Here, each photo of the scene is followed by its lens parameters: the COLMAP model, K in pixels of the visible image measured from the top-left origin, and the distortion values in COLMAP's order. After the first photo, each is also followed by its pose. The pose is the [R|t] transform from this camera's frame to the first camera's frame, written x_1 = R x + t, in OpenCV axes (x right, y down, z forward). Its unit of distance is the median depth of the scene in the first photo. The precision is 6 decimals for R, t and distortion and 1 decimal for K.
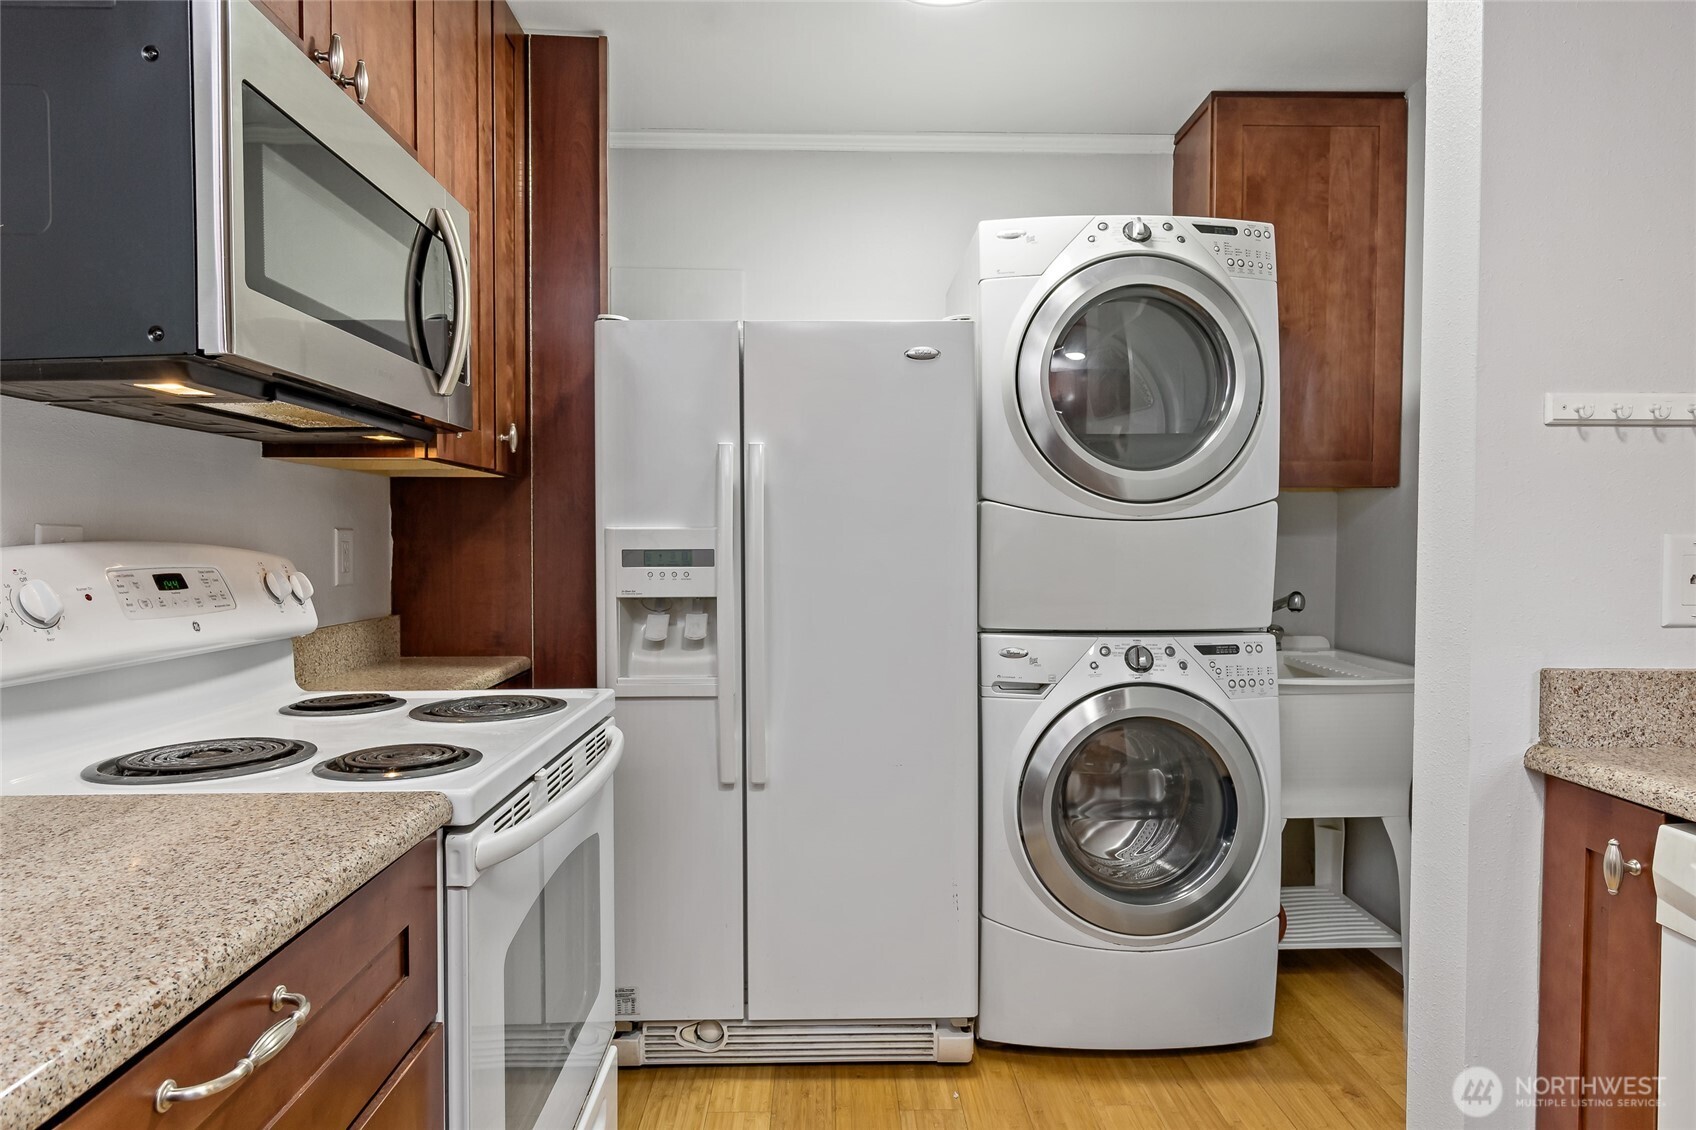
lens RADIAL K [[965.4, 0, 848.0], [0, 965.4, 565.0], [0, 0, 1]] dist [-0.000195, -0.000235]
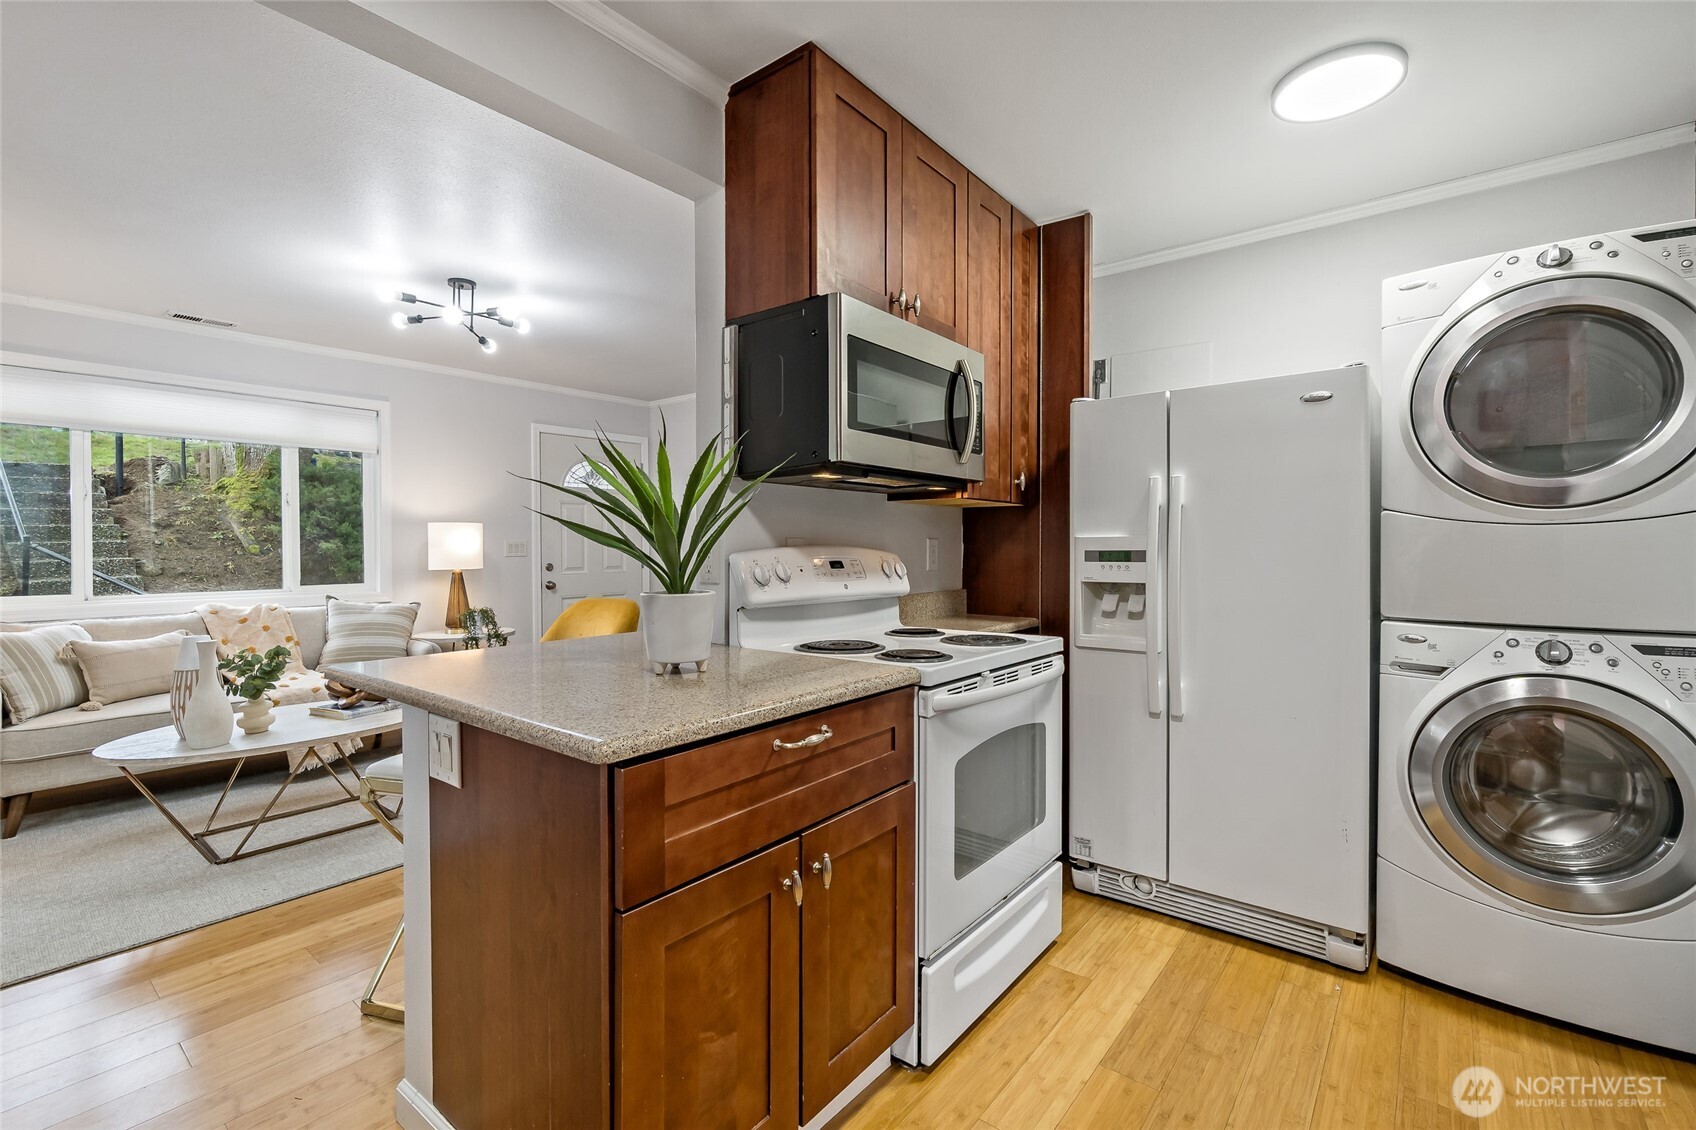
lens RADIAL K [[741.4, 0, 846.5], [0, 741.4, 557.1], [0, 0, 1]] dist [-0.000391, -0.000001]
pose [[0.766610, 0.007083, -0.642074, 0.228426], [-0.013875, 0.999888, -0.005536, 0.006225], [0.641963, 0.013153, 0.766623, -0.143715]]
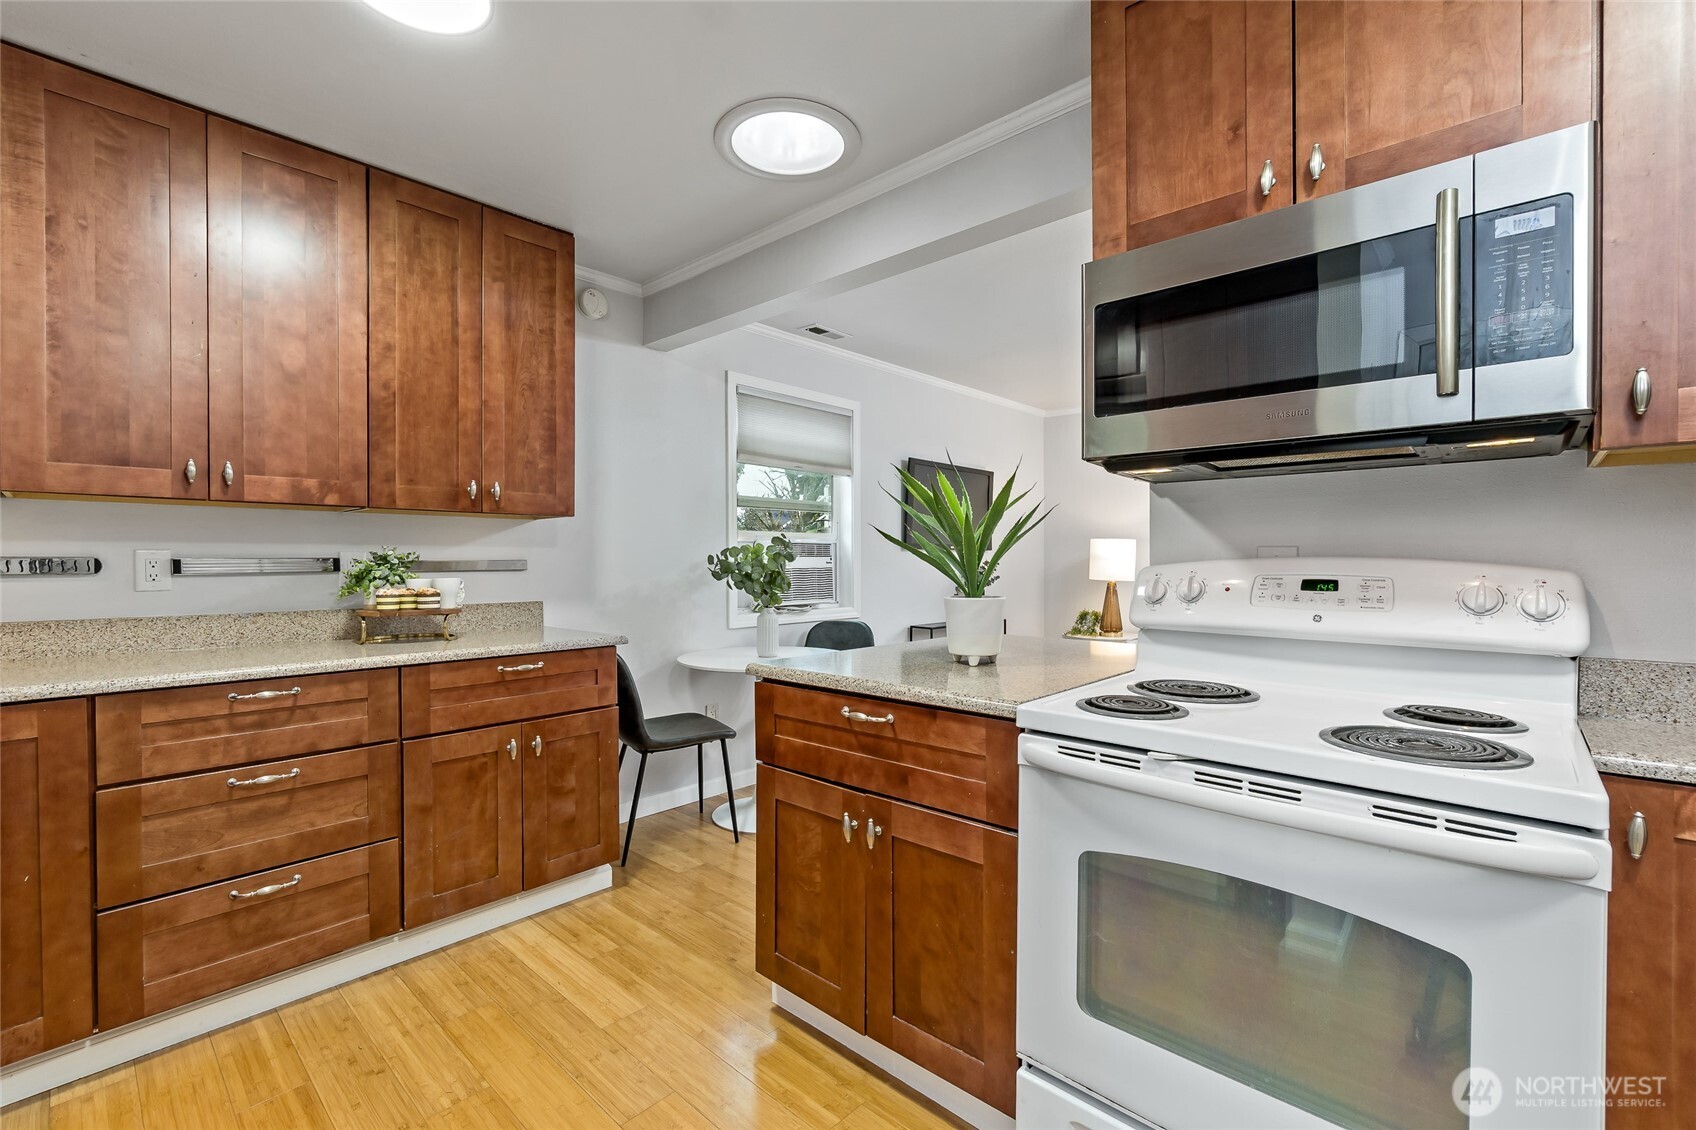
lens RADIAL K [[741.4, 0, 846.5], [0, 741.4, 557.1], [0, 0, 1]] dist [-0.000391, -0.000001]
pose [[-0.697214, 0.000369, -0.716863, 0.363468], [-0.016818, 0.999716, 0.016871, -0.019784], [0.716666, 0.023819, -0.697010, 0.833873]]
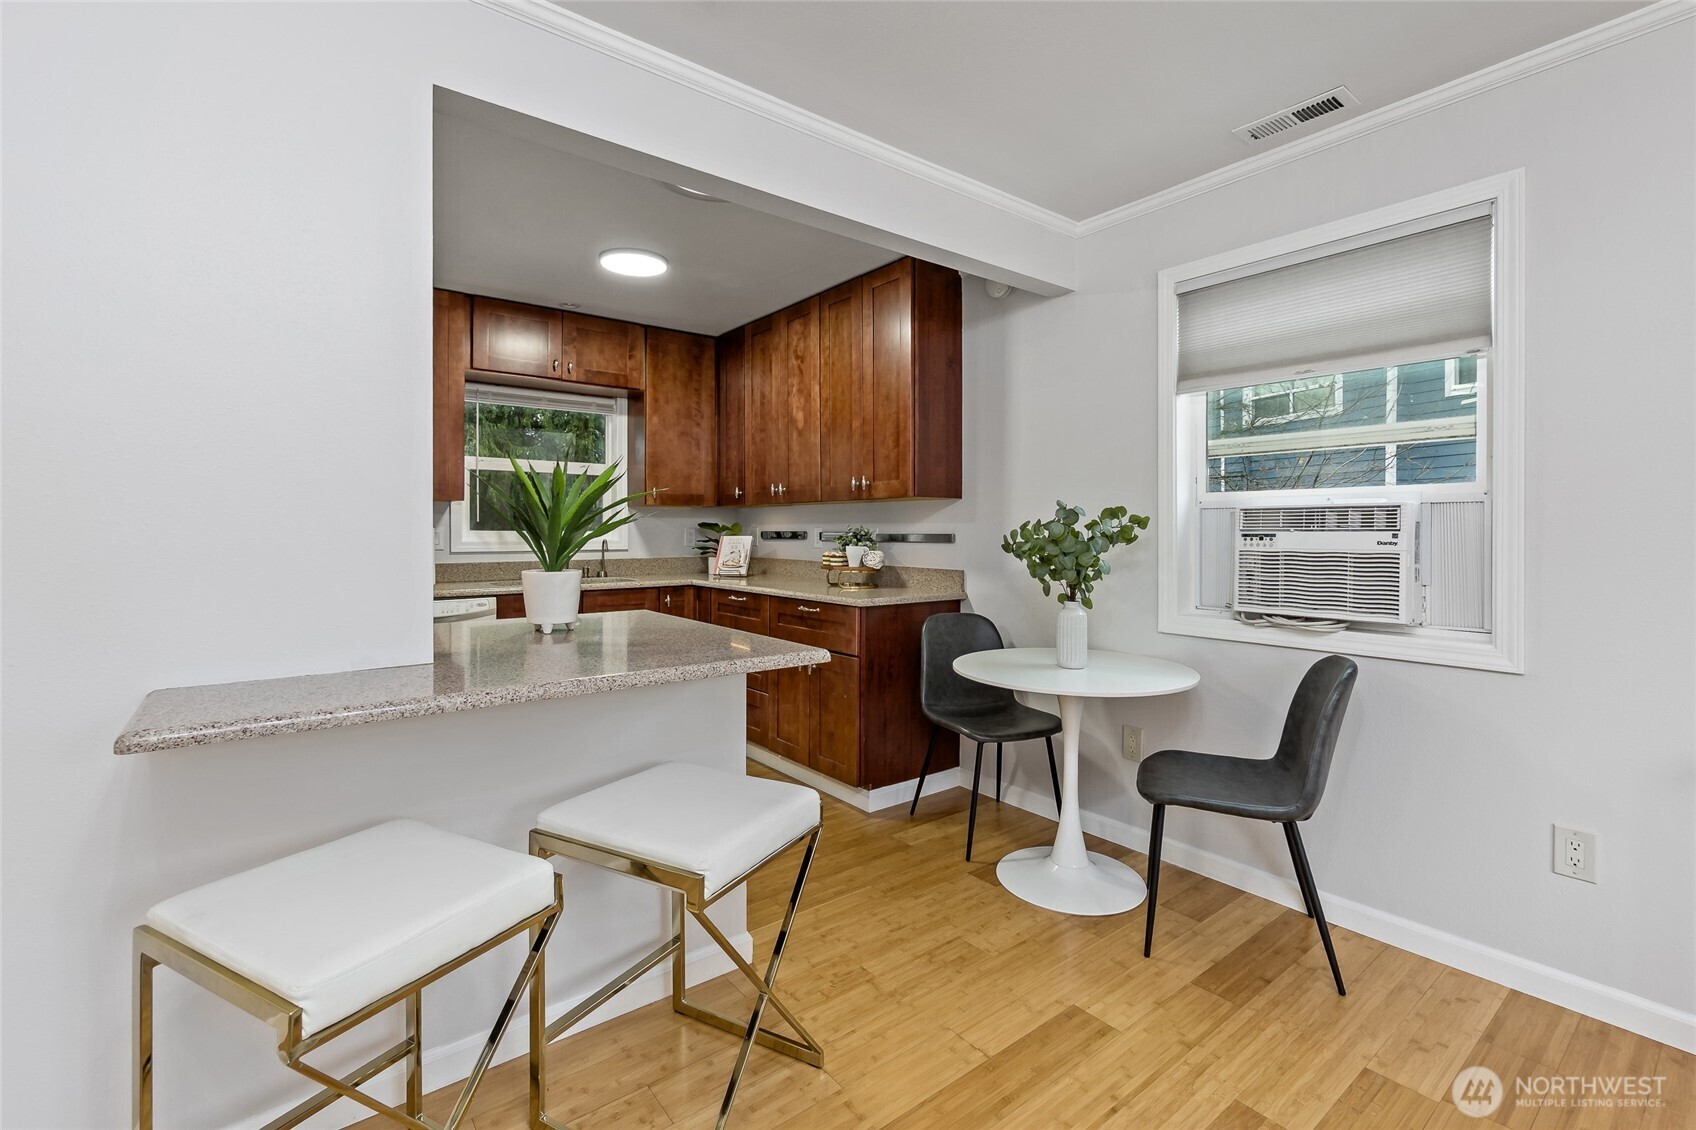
lens RADIAL K [[747.5, 0, 844.2], [0, 747.5, 537.7], [0, 0, 1]] dist [-0.001194, 0.000427]
pose [[-0.591436, -0.007211, 0.806320, -1.414292], [0.022047, 0.999442, 0.025110, -0.018832], [-0.806050, 0.032628, -0.590947, 0.591385]]
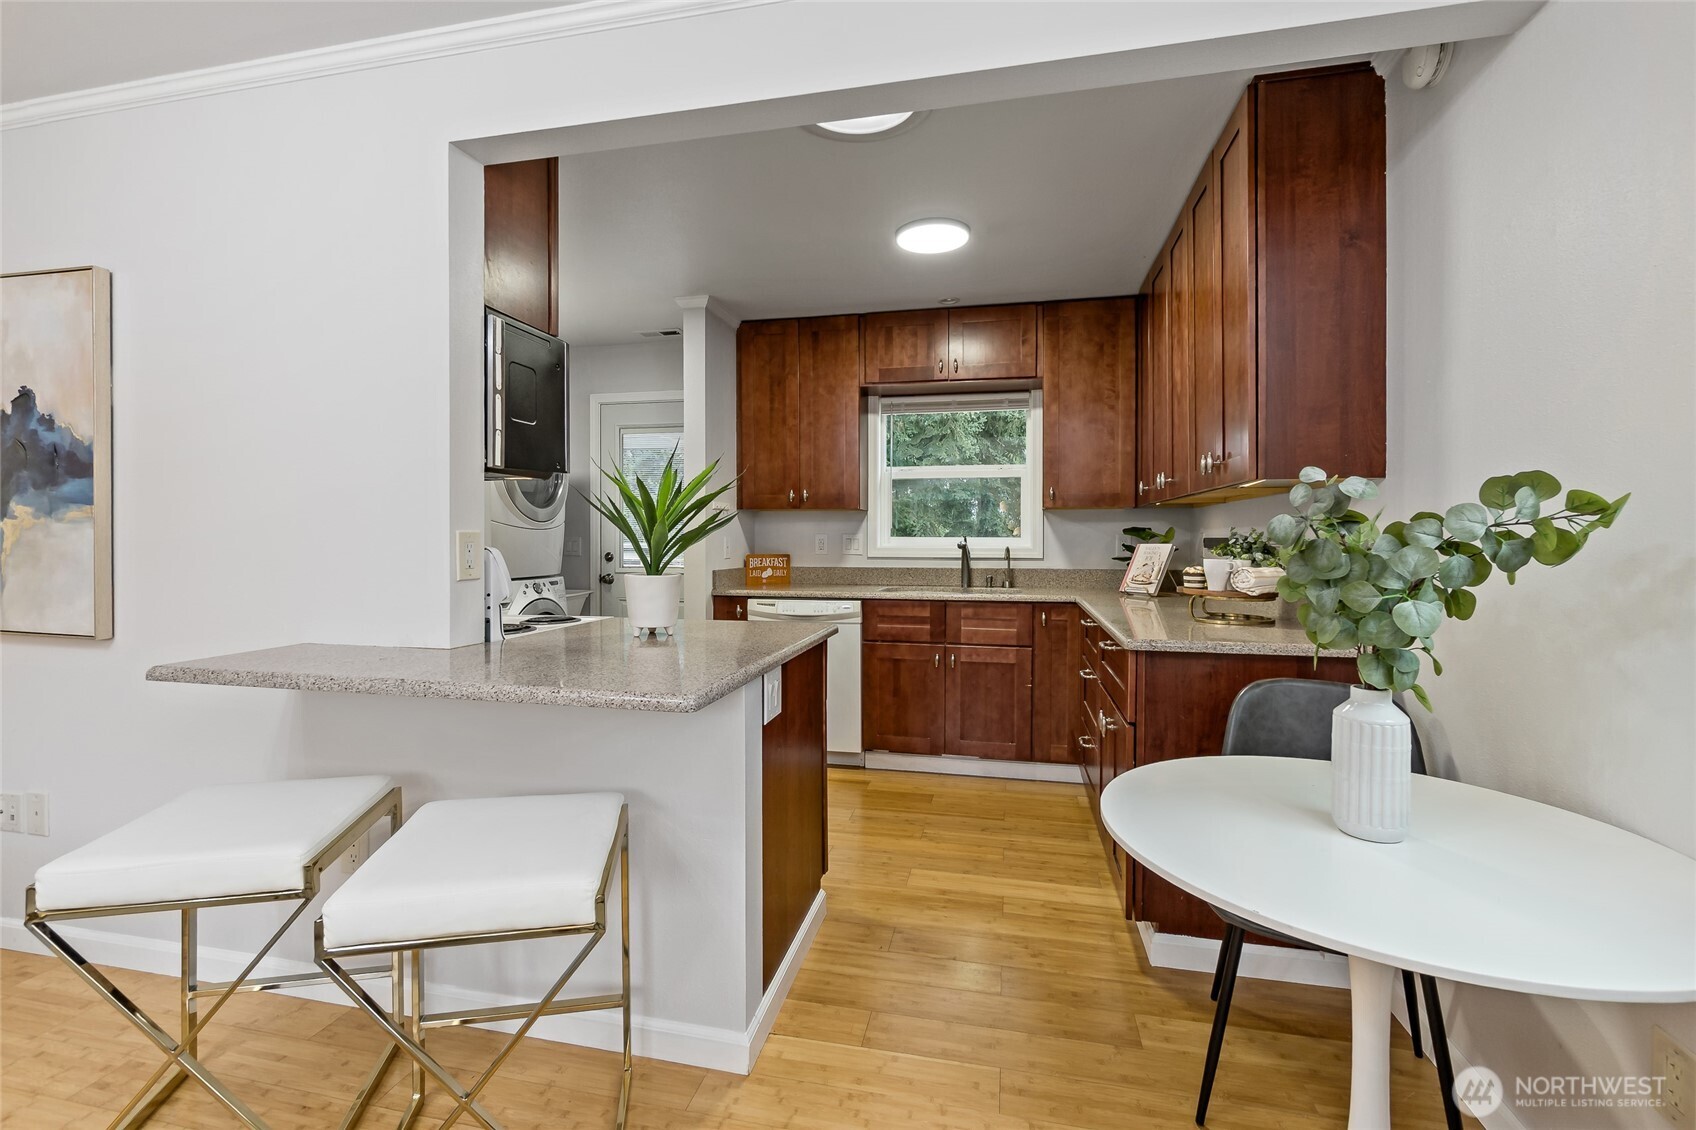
lens RADIAL K [[744.1, 0, 843.1], [0, 744.1, 542.9], [0, 0, 1]] dist [-0.003437, -0.000114]
pose [[0.243507, -0.004419, 0.969889, -1.283696], [0.023947, 0.999712, -0.001457, 0.007176], [-0.969603, 0.023581, 0.243543, -0.167377]]
